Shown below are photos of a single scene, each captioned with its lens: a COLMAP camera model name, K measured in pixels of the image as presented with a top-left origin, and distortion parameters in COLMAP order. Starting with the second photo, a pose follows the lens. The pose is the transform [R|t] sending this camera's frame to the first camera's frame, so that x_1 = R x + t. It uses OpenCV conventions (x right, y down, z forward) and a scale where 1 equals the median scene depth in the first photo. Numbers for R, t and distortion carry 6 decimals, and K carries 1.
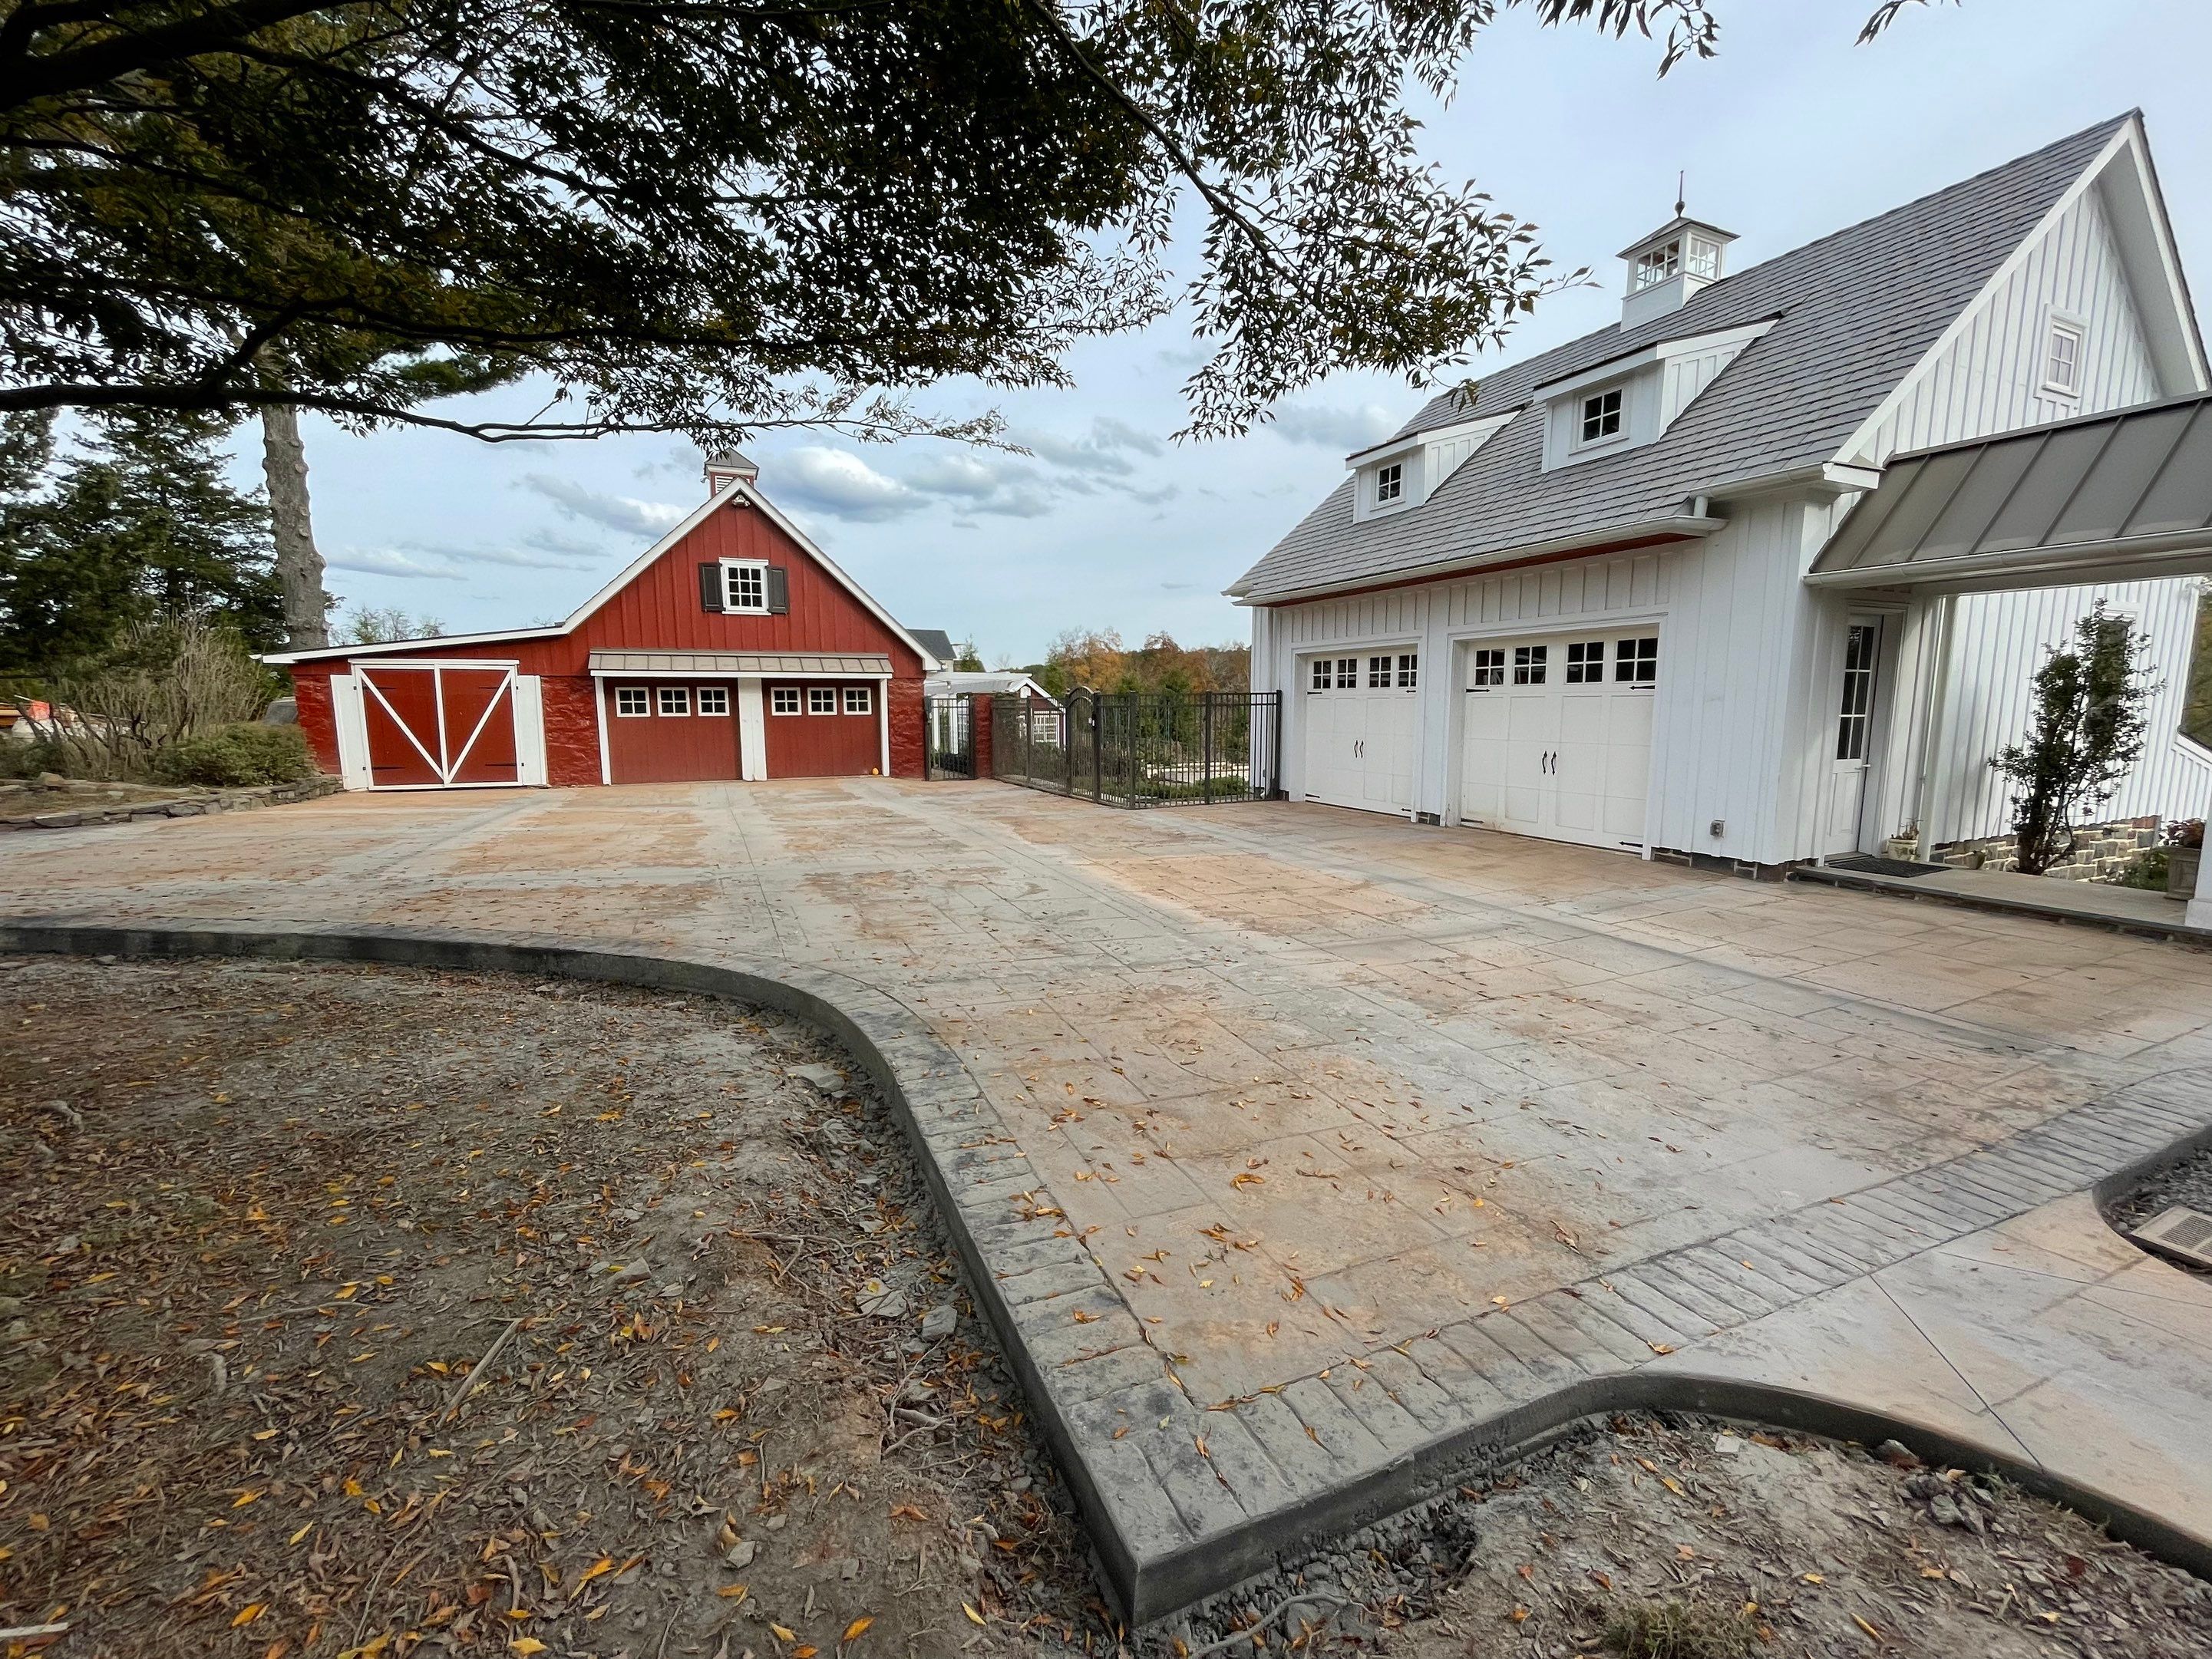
lens RADIAL K [[905.6, 0, 1111.8], [0, 905.6, 821.0], [0, 0, 1]] dist [-0.000292, -0.000454]
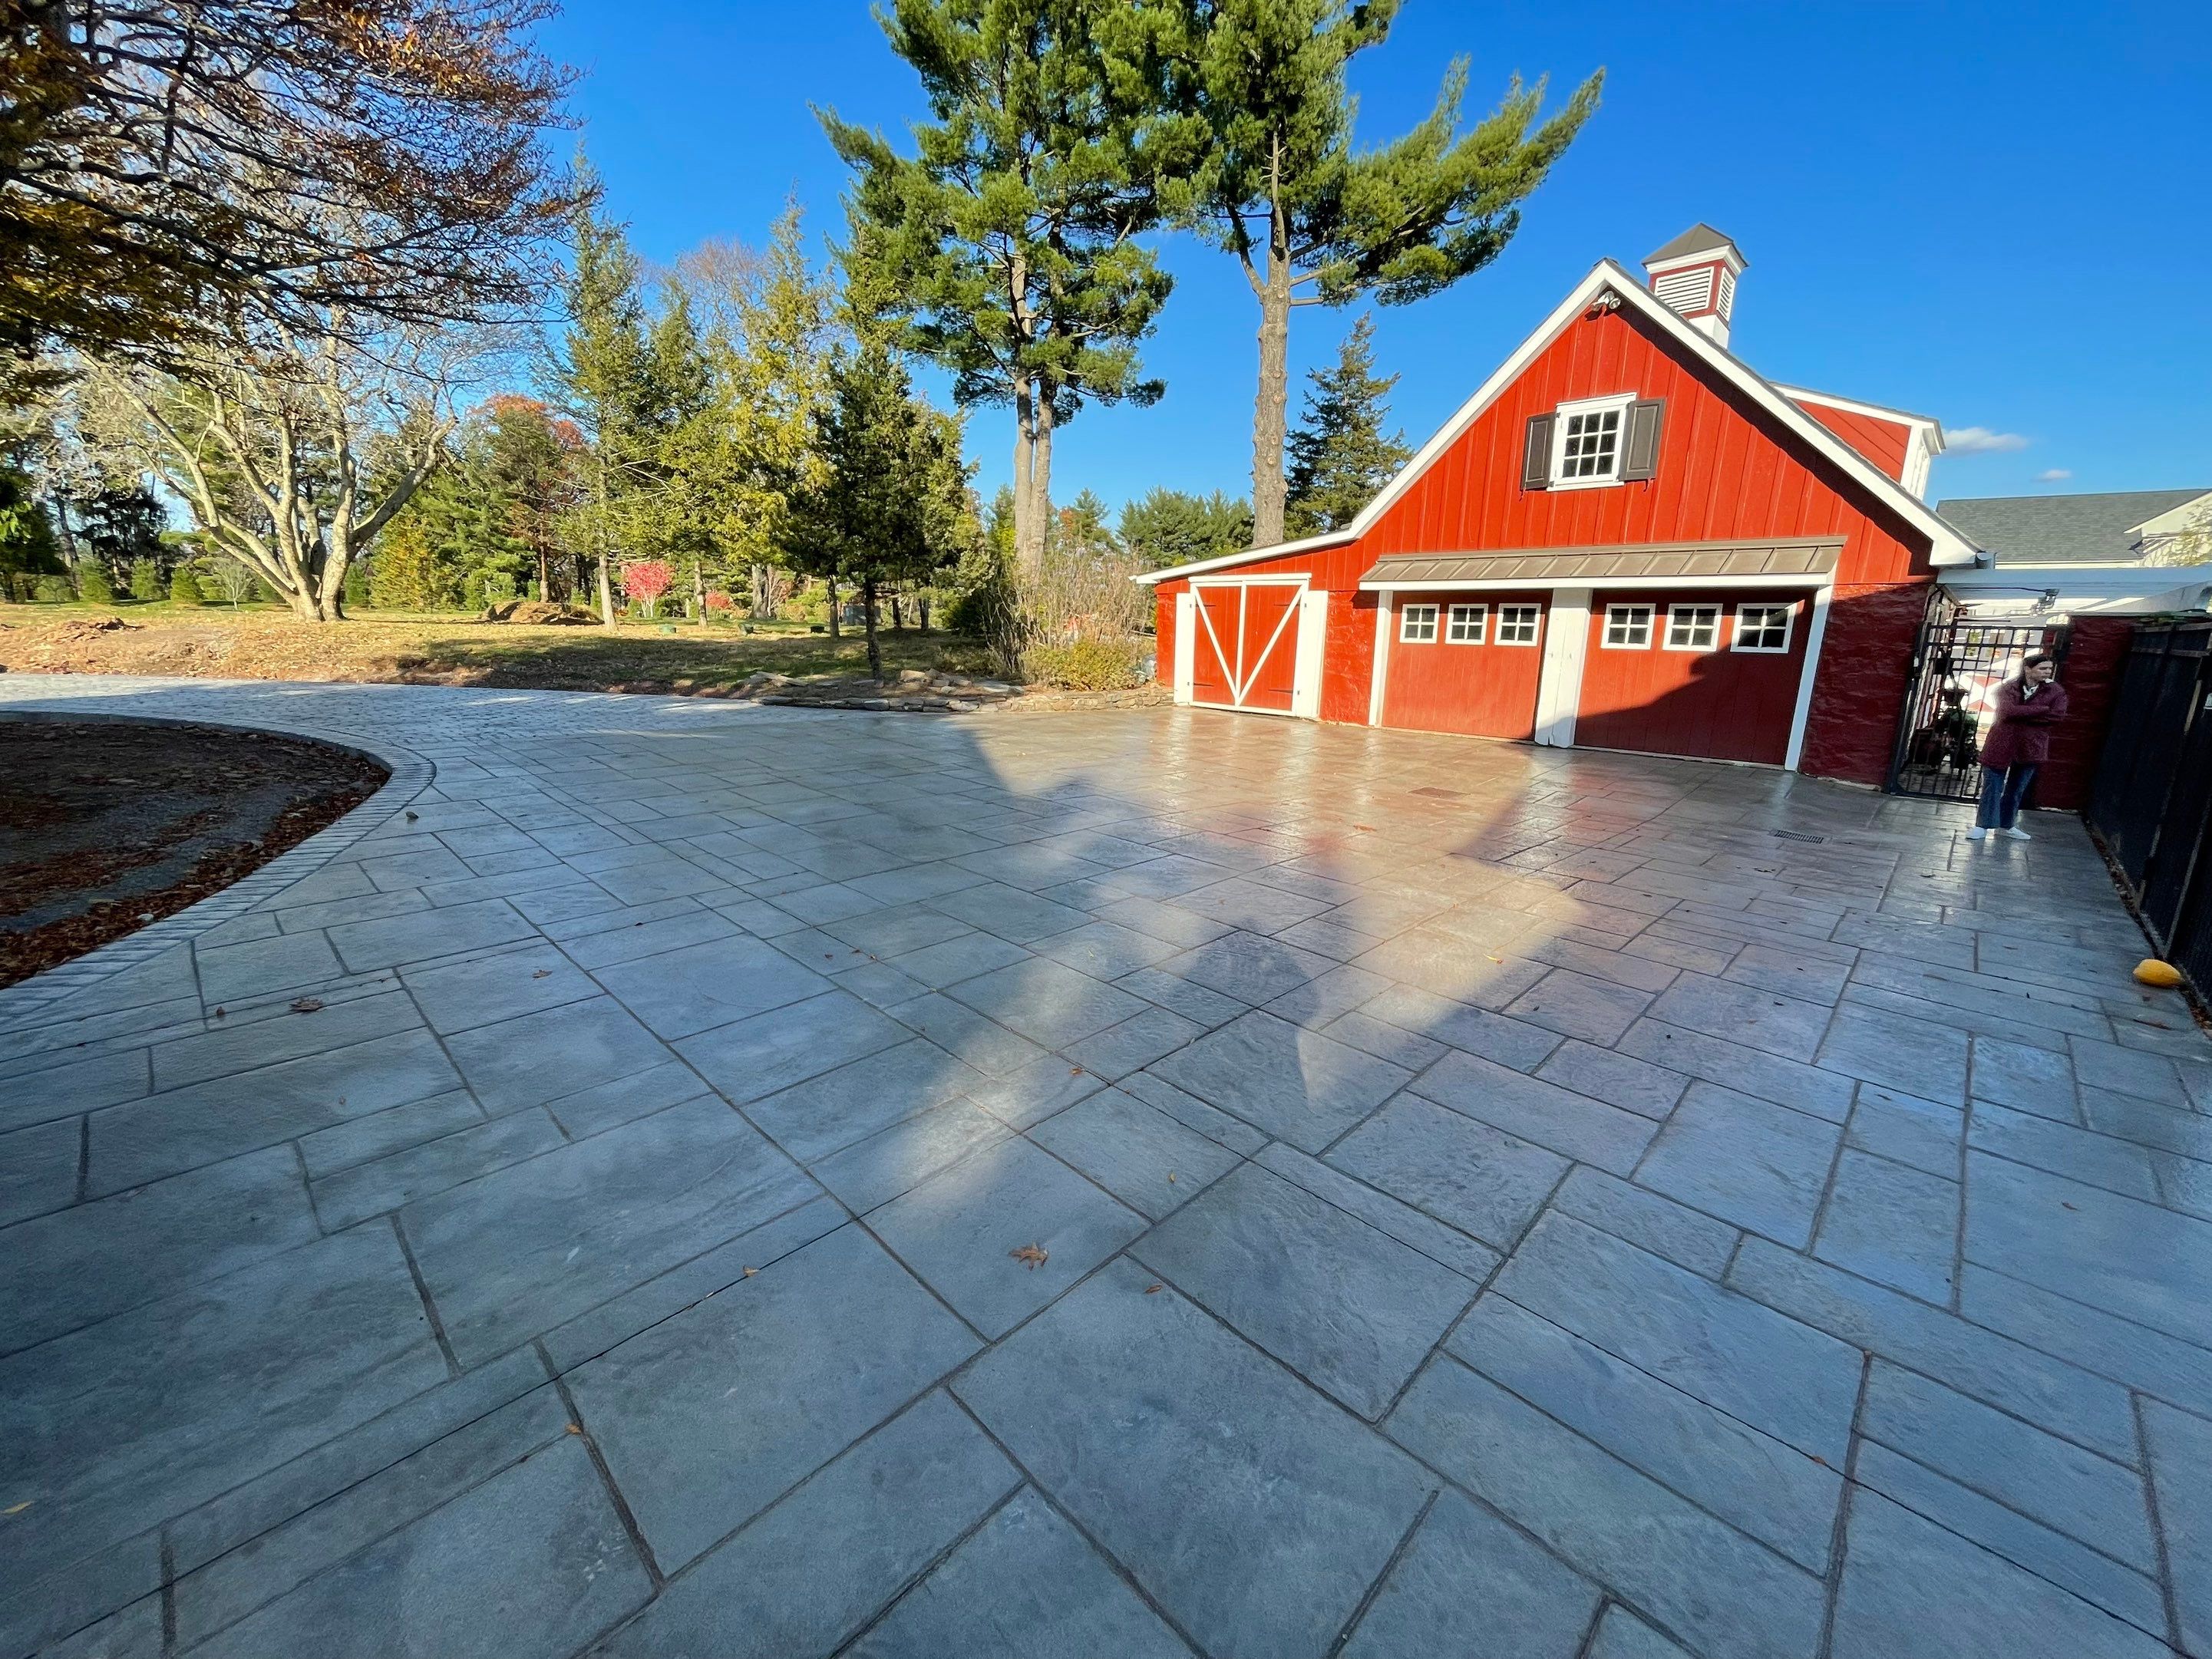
lens RADIAL K [[905.6, 0, 1098.7], [0, 905.6, 825.8], [0, 0, 1]] dist [-0.000292, -0.000454]
pose [[0.368901, 0.214080, -0.904479, 0.114900], [-0.137533, 0.974974, 0.174671, -0.063619], [0.919237, 0.059959, 0.389112, 0.482682]]
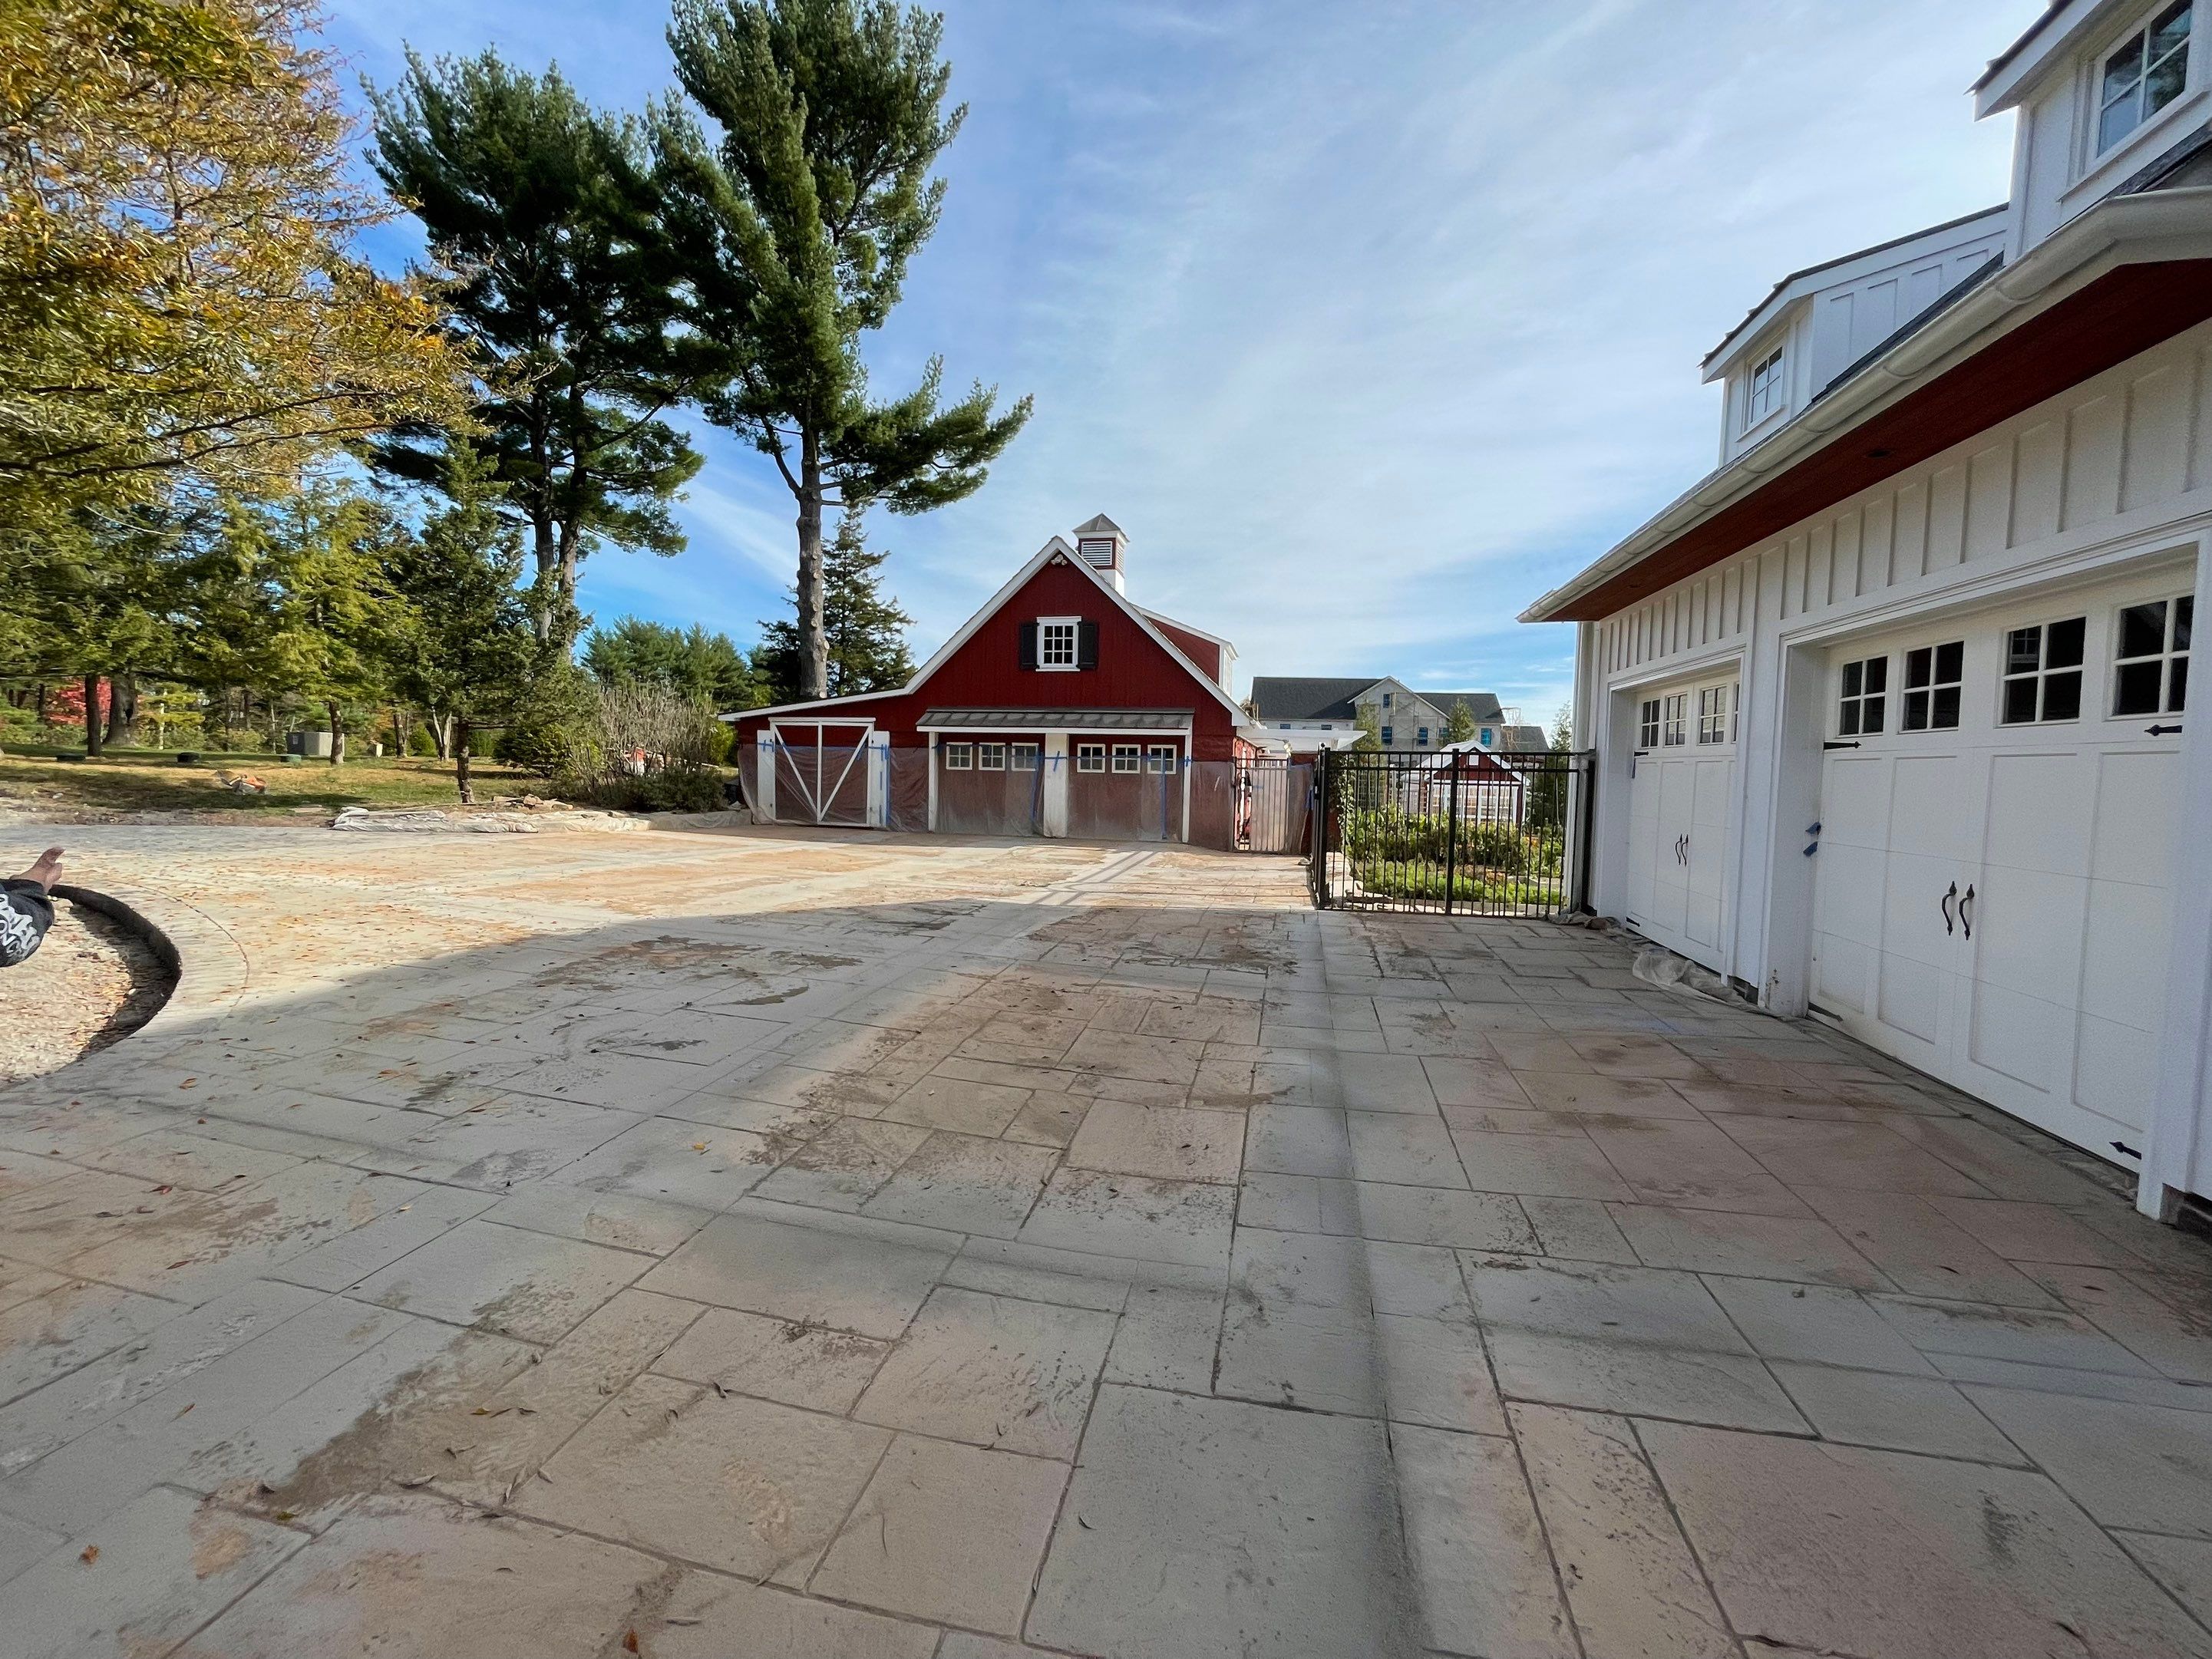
lens RADIAL K [[905.6, 0, 1102.8], [0, 905.6, 818.3], [0, 0, 1]] dist [-0.000292, -0.000454]
pose [[0.800833, 0.055586, -0.596302, 0.263587], [-0.101921, 0.993808, -0.044240, -0.029995], [0.590151, 0.096205, 0.801540, 0.264172]]
